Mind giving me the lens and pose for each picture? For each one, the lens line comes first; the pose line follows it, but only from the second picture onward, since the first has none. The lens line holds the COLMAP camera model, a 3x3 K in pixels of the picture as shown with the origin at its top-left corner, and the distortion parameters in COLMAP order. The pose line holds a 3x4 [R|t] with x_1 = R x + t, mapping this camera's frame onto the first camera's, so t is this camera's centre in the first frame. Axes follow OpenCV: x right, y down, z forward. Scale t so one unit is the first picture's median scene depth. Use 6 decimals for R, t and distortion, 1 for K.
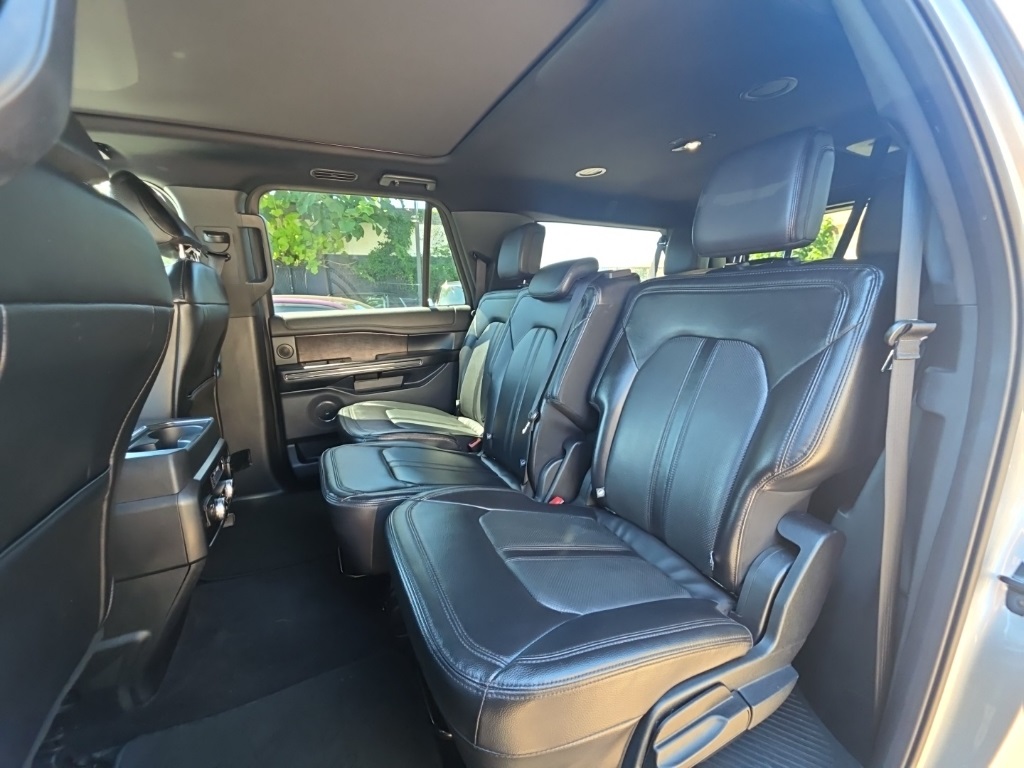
lens RADIAL K [[412.0, 0, 508.1], [0, 412.0, 388.4], [0, 0, 1]] dist [0.009778, -0.008233]
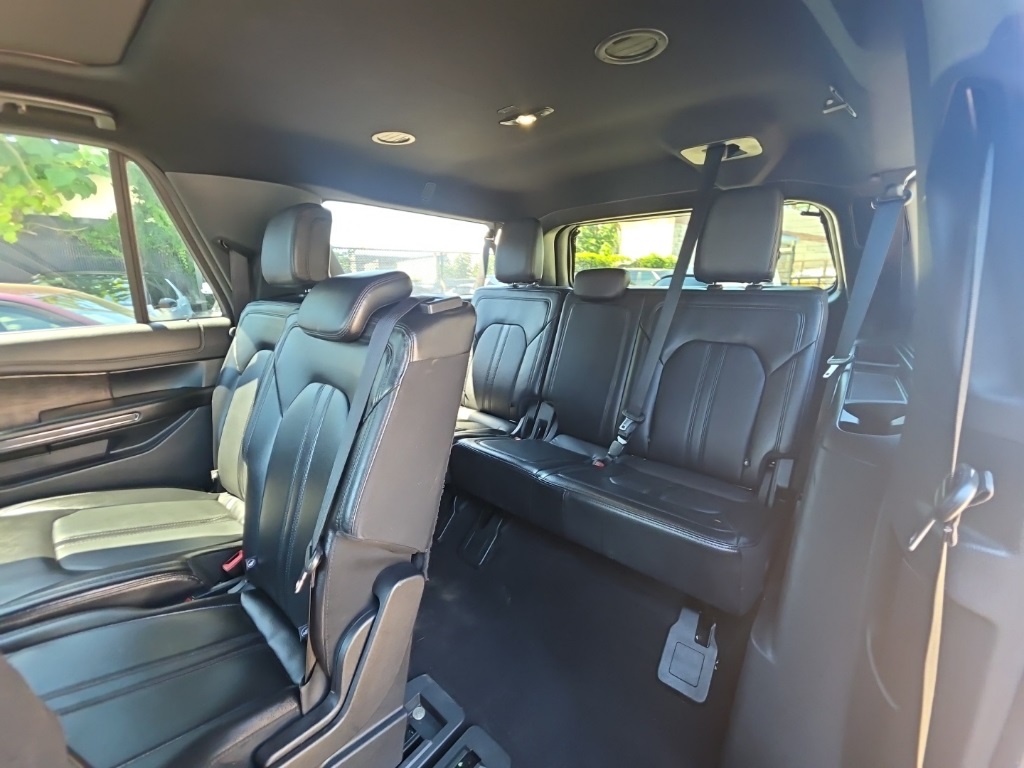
lens RADIAL K [[412.0, 0, 509.3], [0, 412.0, 388.0], [0, 0, 1]] dist [0.009778, -0.008233]
pose [[0.918615, -0.081648, 0.386627, 0.069324], [0.065395, 0.996341, 0.055030, -0.115886], [-0.389706, -0.025267, 0.920593, 0.245378]]
